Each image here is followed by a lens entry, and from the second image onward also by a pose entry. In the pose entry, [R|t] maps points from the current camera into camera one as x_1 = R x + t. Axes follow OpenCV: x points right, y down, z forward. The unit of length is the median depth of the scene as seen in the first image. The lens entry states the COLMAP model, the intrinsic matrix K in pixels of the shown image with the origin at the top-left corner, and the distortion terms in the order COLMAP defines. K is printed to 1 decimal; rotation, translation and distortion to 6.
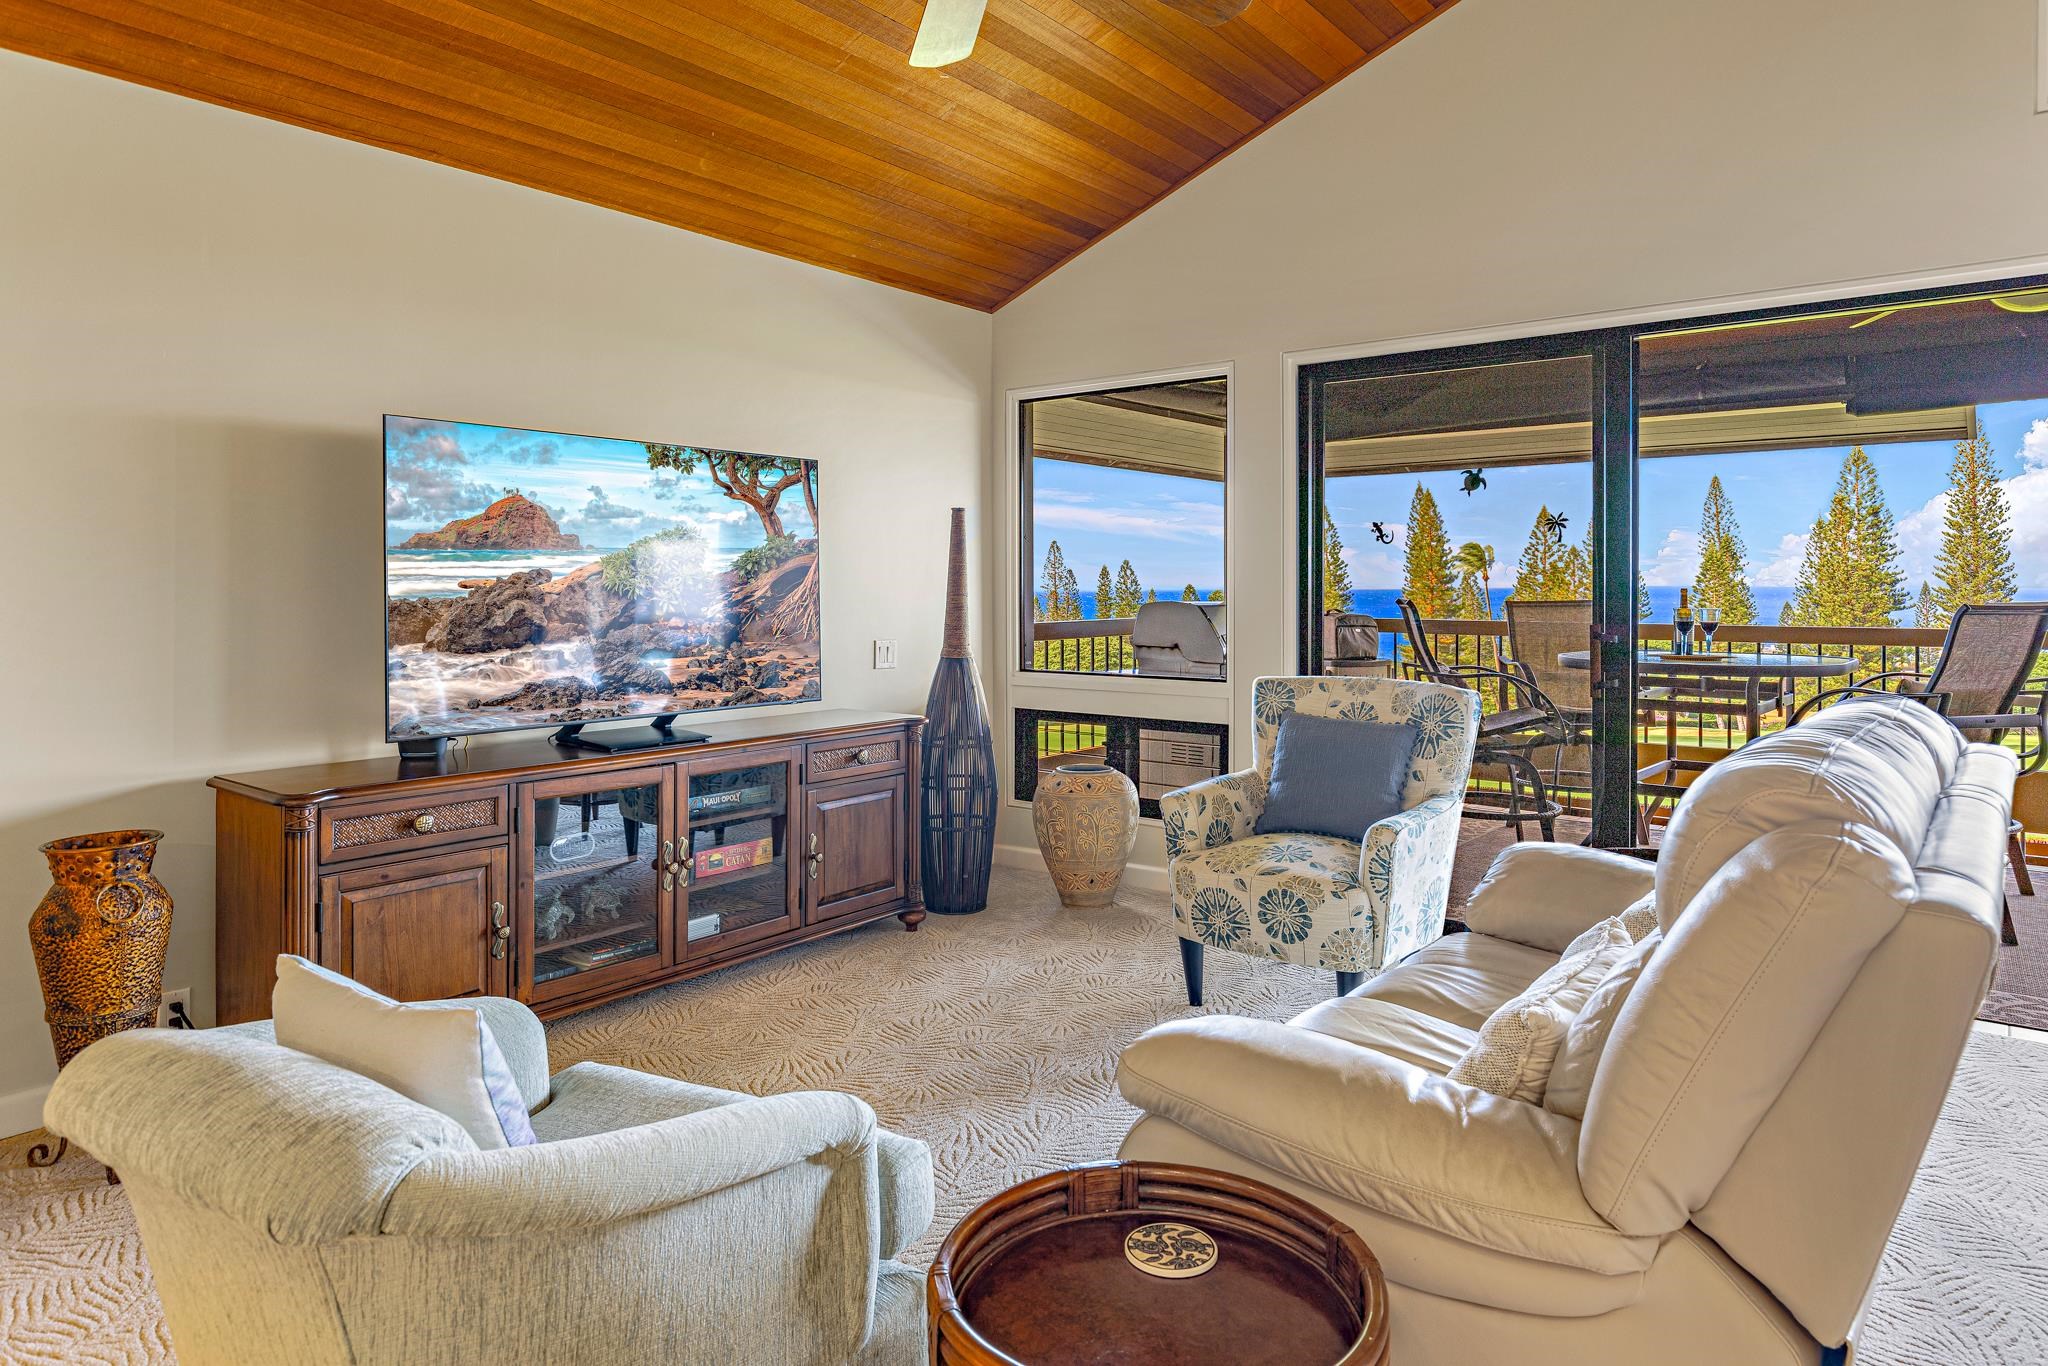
lens RADIAL K [[1242.9, 0, 1021.8], [0, 1242.9, 587.3], [0, 0, 1]] dist [0.000689, 0.000319]
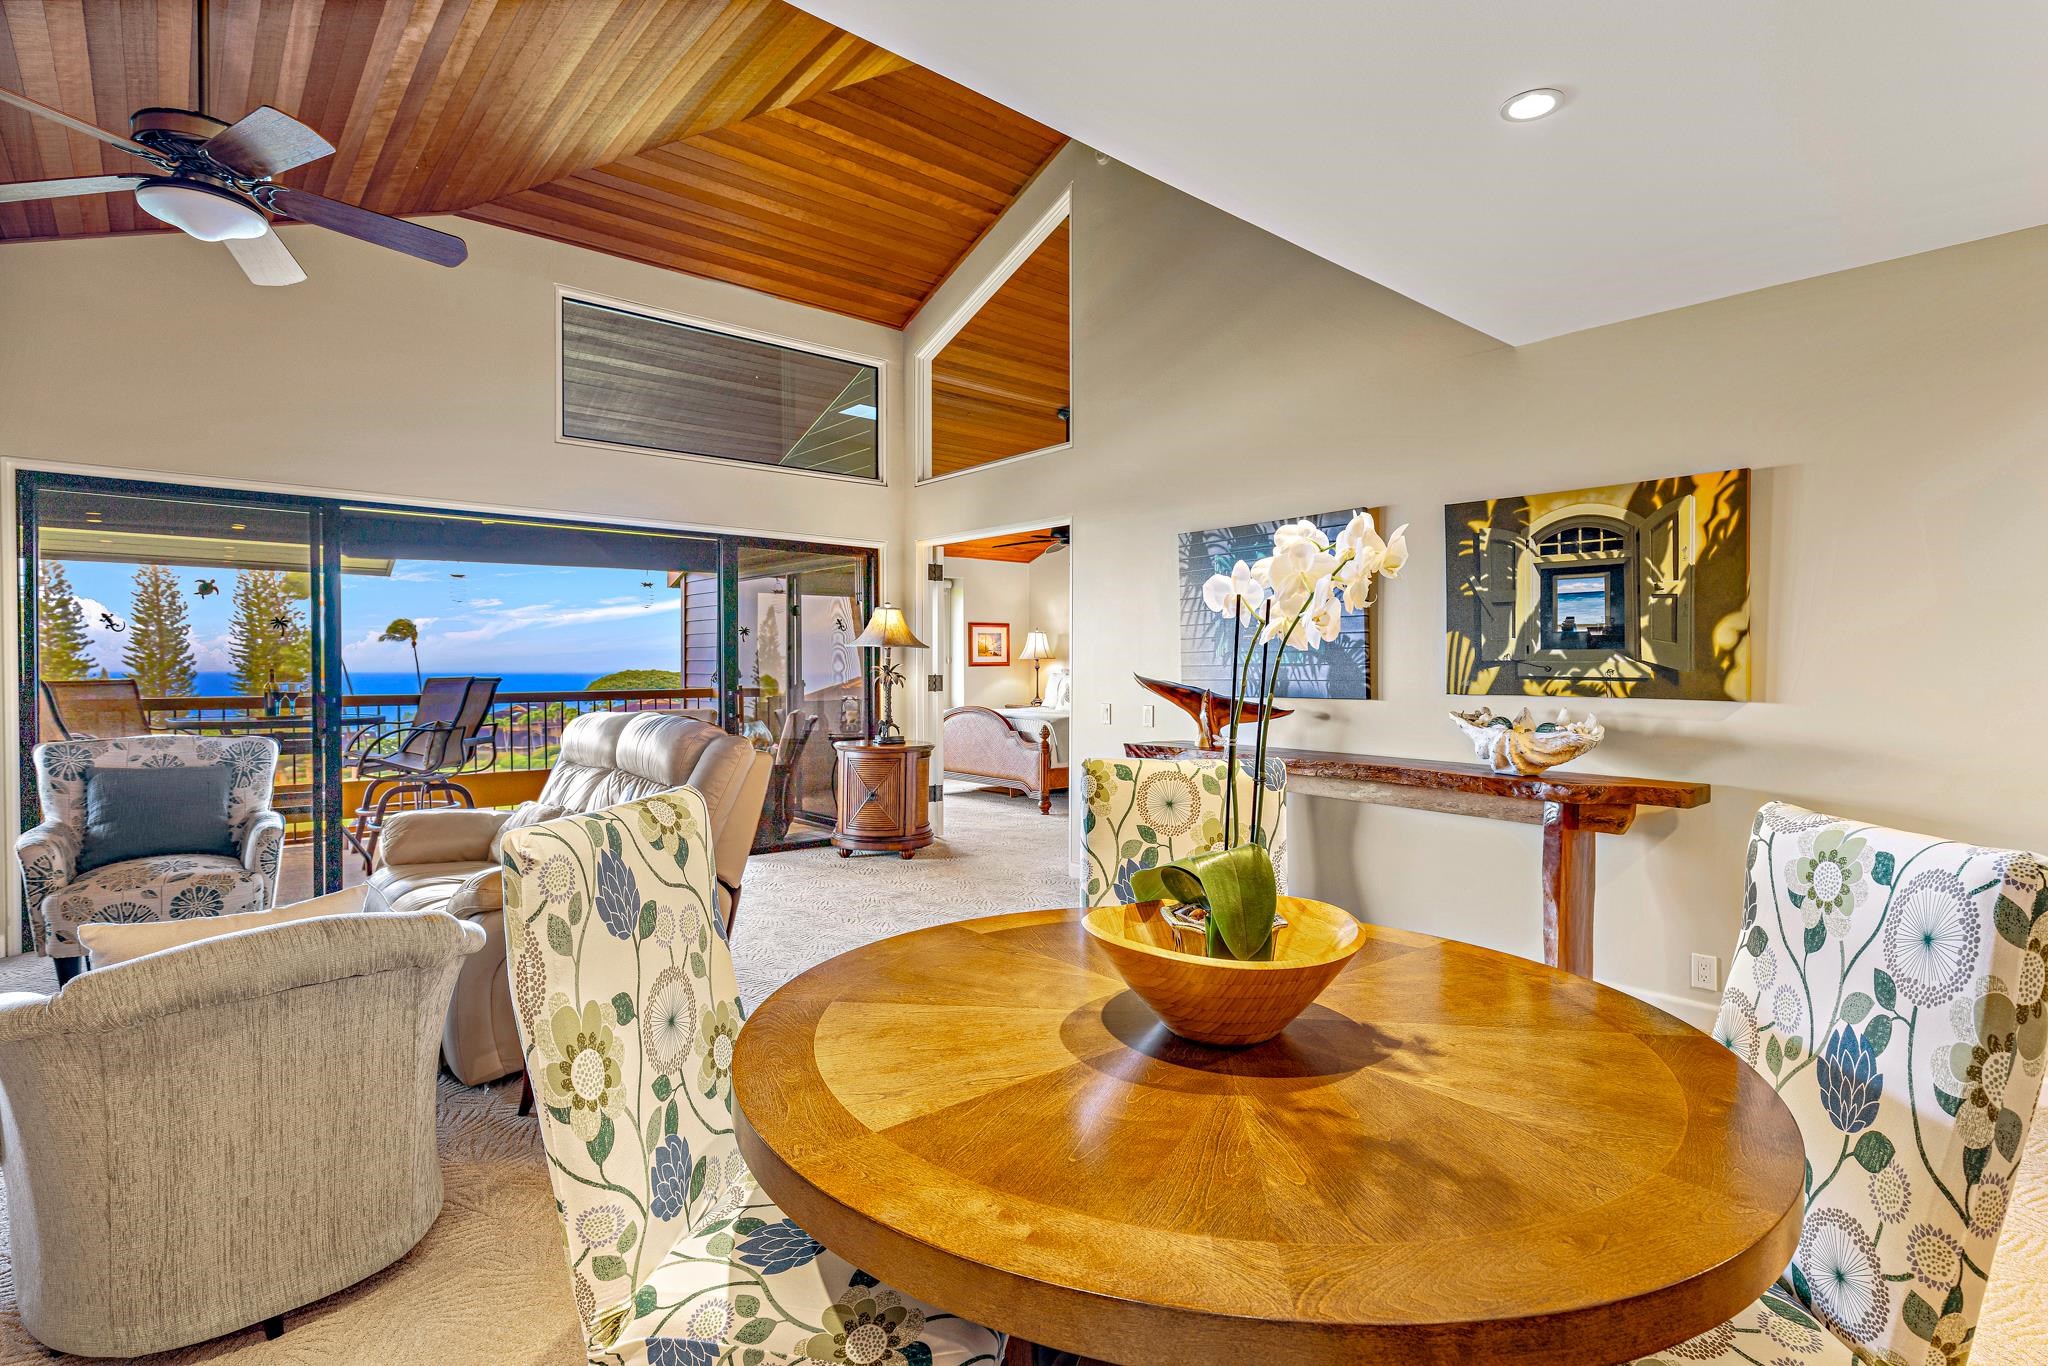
lens RADIAL K [[1720.3, 0, 1014.1], [0, 1720.3, 684.2], [0, 0, 1]] dist [-0.011662, 0.002818]
pose [[0.175293, -0.002210, 0.984514, -1.308586], [0.002123, 0.999996, 0.001867, 0.017614], [-0.984514, 0.001763, 0.175297, -0.183785]]
